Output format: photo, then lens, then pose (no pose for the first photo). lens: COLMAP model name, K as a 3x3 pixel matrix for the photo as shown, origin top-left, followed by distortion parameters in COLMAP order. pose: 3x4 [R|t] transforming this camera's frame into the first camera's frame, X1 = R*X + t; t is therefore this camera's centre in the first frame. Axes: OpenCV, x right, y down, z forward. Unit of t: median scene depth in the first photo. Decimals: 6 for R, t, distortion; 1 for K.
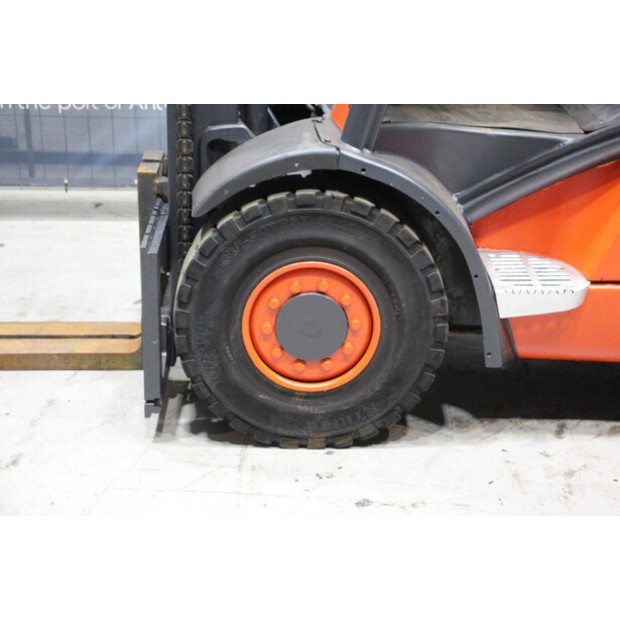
lens RADIAL K [[1304.4, 0, 309.3], [0, 1304.4, 307.7], [0, 0, 1]] dist [0.307260, 0.000000]
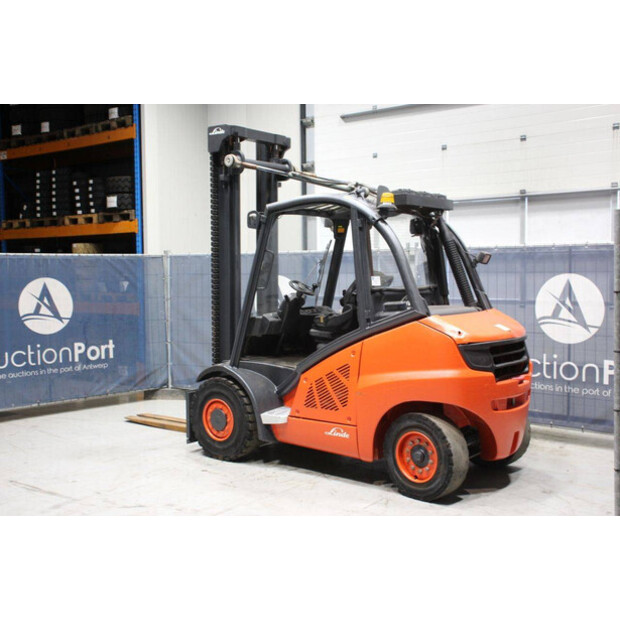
lens RADIAL K [[757.9, 0, 304.3], [0, 757.9, 295.2], [0, 0, 1]] dist [0.012699, 0.000000]
pose [[0.771257, 0.003156, -0.636516, 1.358025], [-0.192170, 0.954481, -0.228117, 0.107546], [0.606822, 0.298256, 0.736757, -0.359398]]
